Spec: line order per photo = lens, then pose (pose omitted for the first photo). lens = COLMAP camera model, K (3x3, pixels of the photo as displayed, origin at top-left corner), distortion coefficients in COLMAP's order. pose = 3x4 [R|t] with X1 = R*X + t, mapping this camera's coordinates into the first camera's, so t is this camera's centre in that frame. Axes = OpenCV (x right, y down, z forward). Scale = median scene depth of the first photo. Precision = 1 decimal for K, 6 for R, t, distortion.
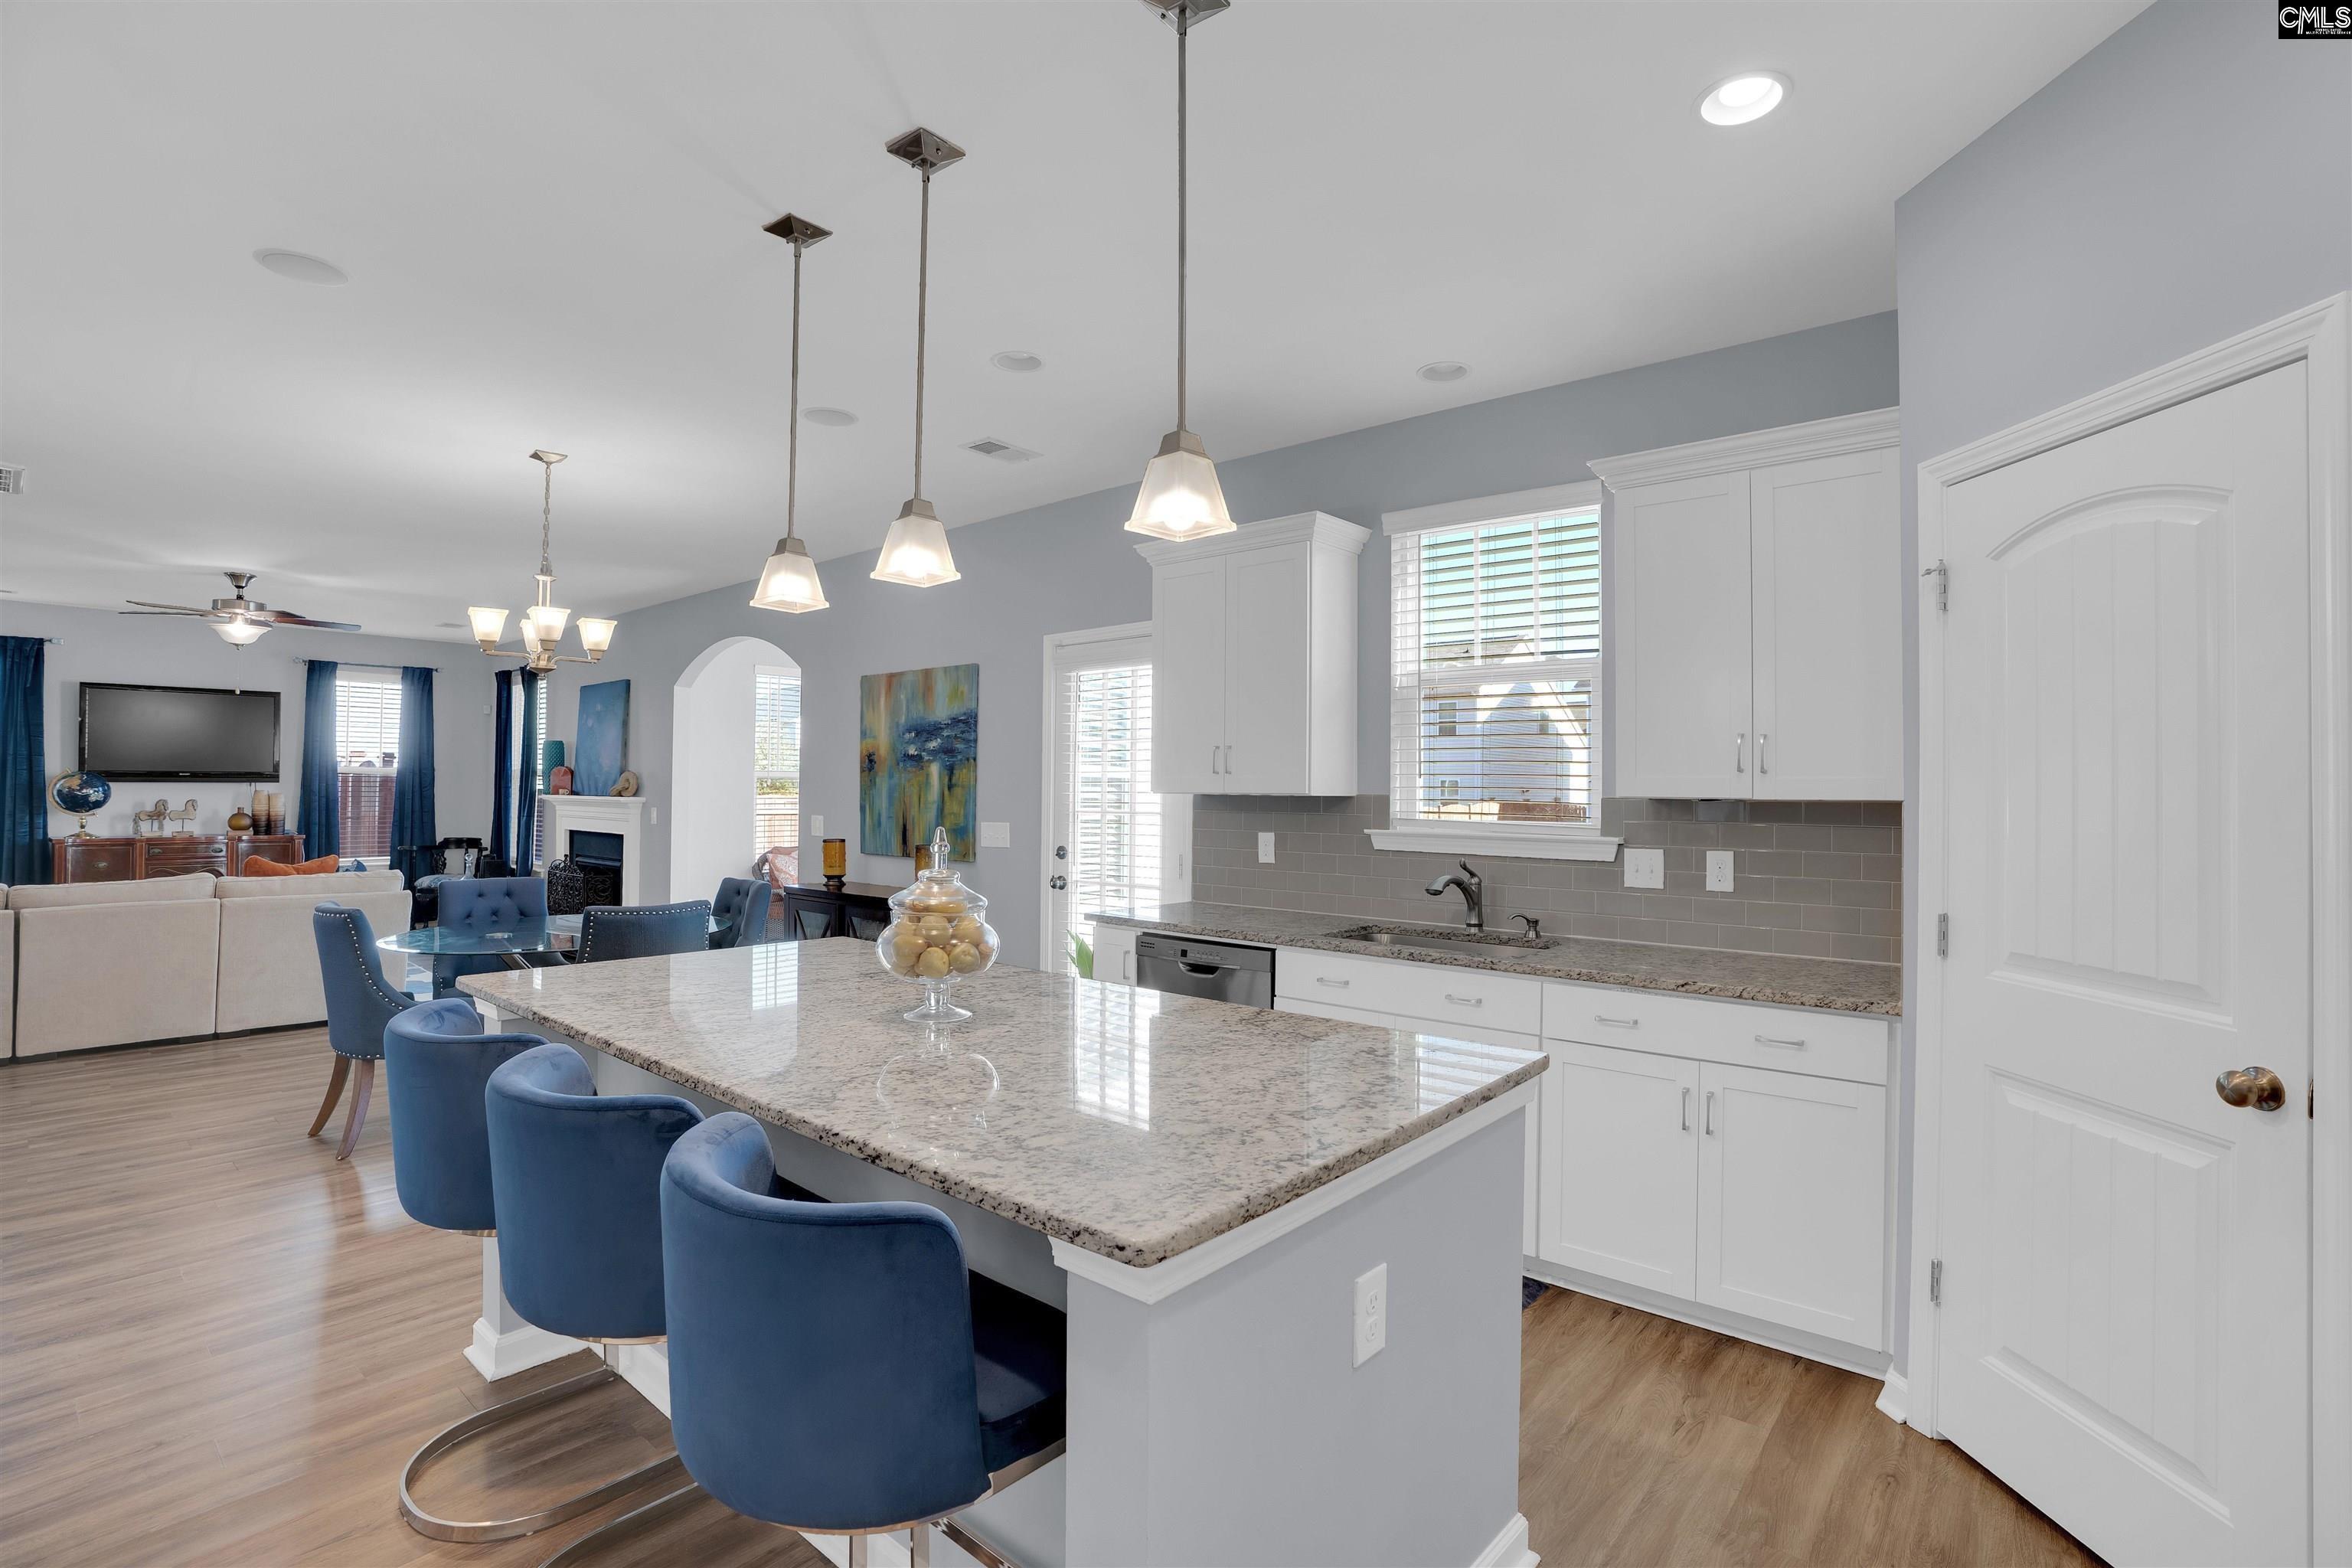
lens RADIAL K [[1107.2, 0, 1193.5], [0, 1107.2, 775.6], [0, 0, 1]] dist [-0.073675, 0.027708]
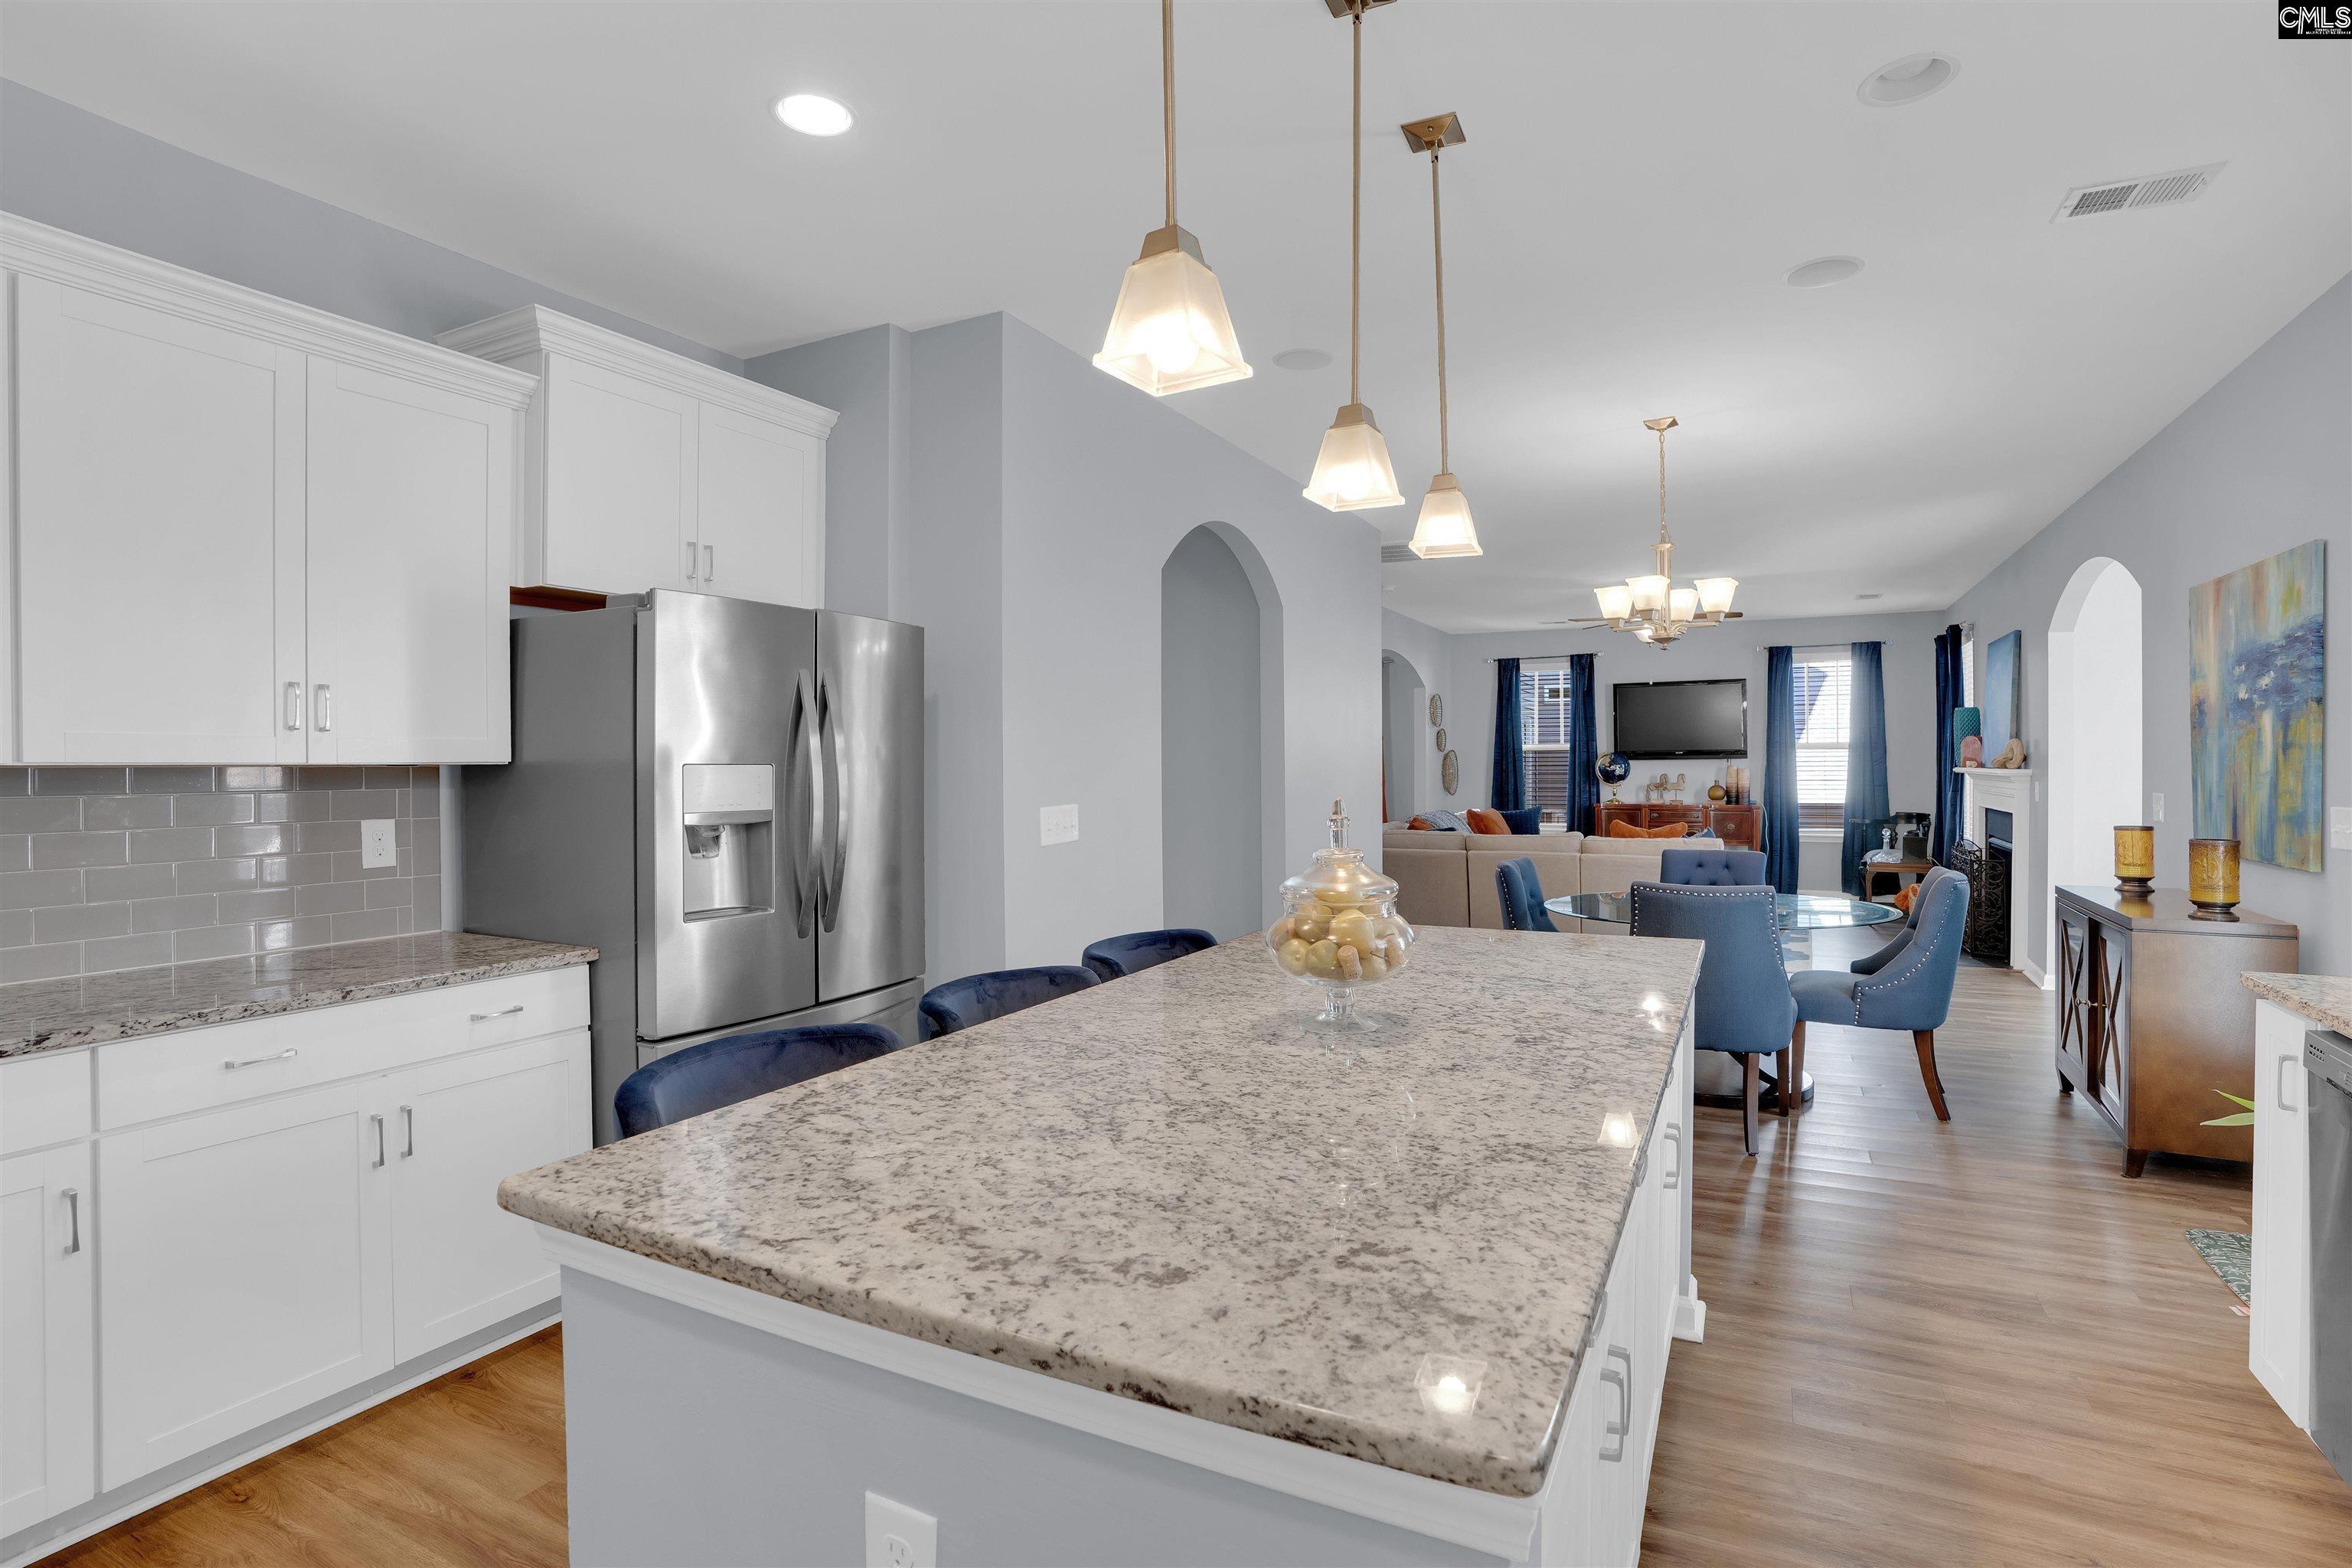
lens RADIAL K [[1107.2, 0, 1193.5], [0, 1107.2, 775.6], [0, 0, 1]] dist [-0.073675, 0.027708]
pose [[0.231904, 0.000514, -0.972739, 0.207069], [0.021443, 0.999754, 0.005641, 0.009031], [0.972502, -0.022166, 0.231836, 0.265648]]
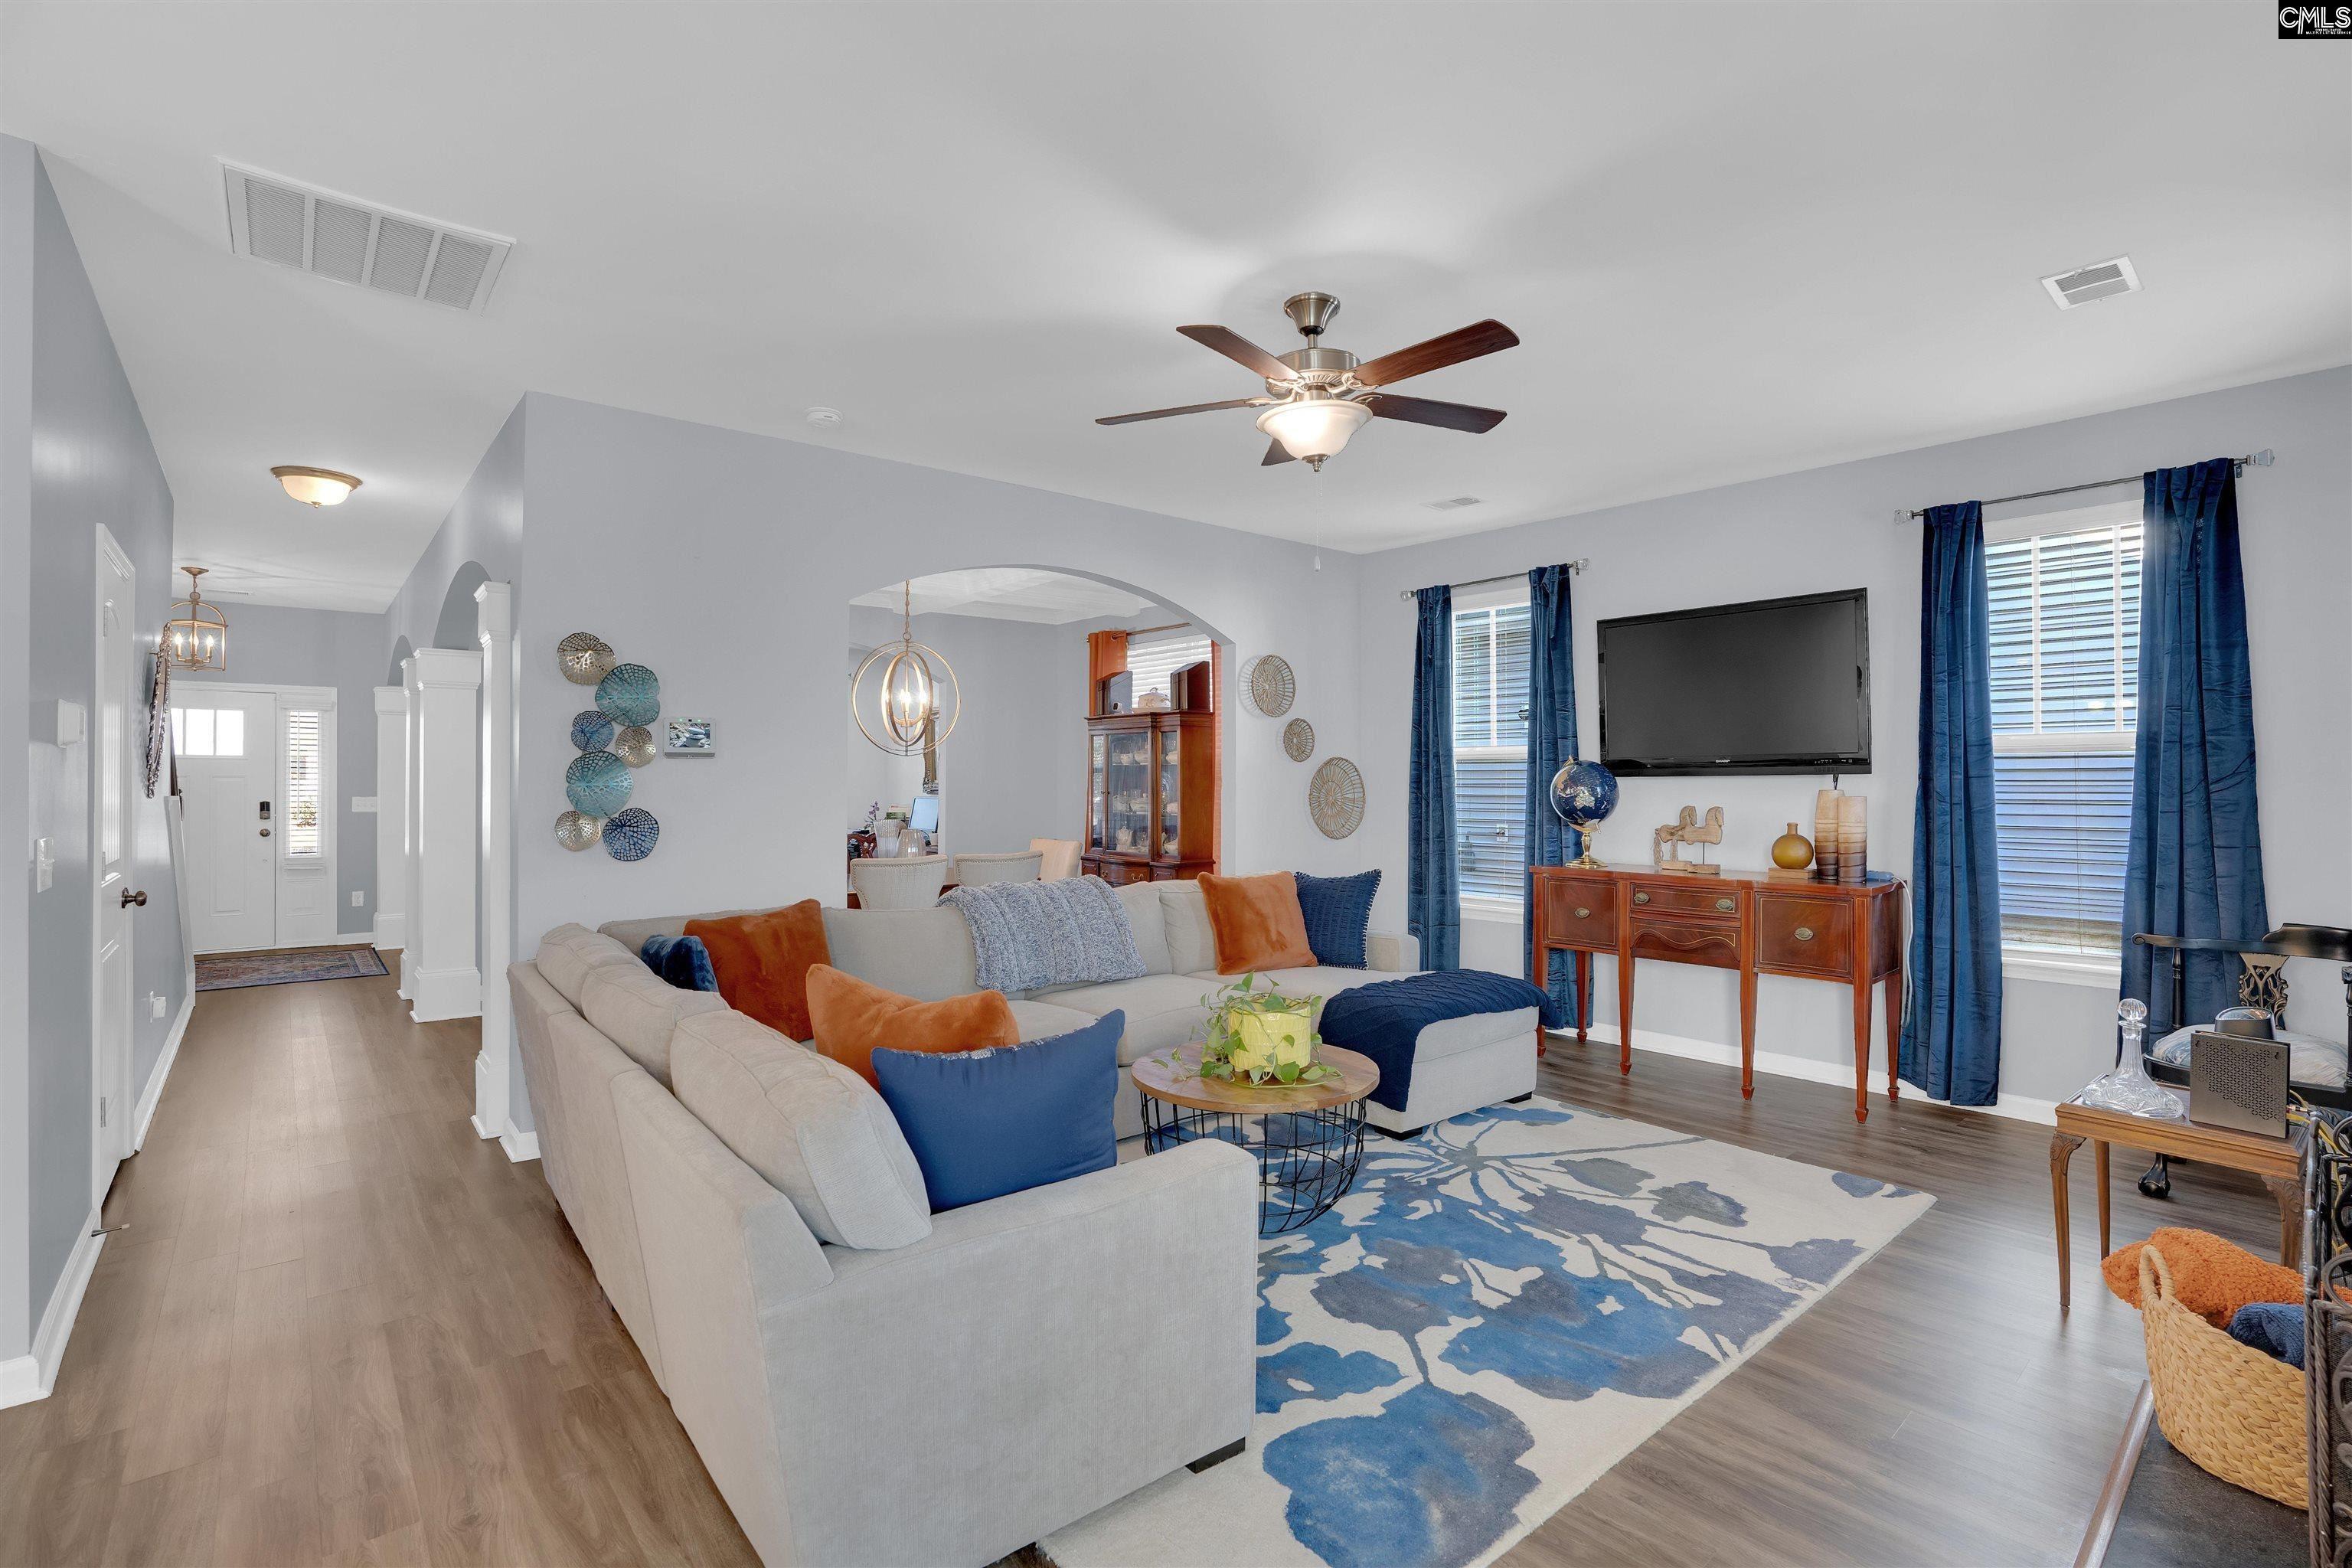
lens RADIAL K [[1110.1, 0, 1203.7], [0, 1110.1, 789.7], [0, 0, 1]] dist [-0.073226, 0.027194]
pose [[-0.150940, -0.000924, -0.988542, -0.544251], [0.009178, 0.999955, -0.002336, 0.019022], [0.988500, -0.009426, -0.150925, 1.280951]]
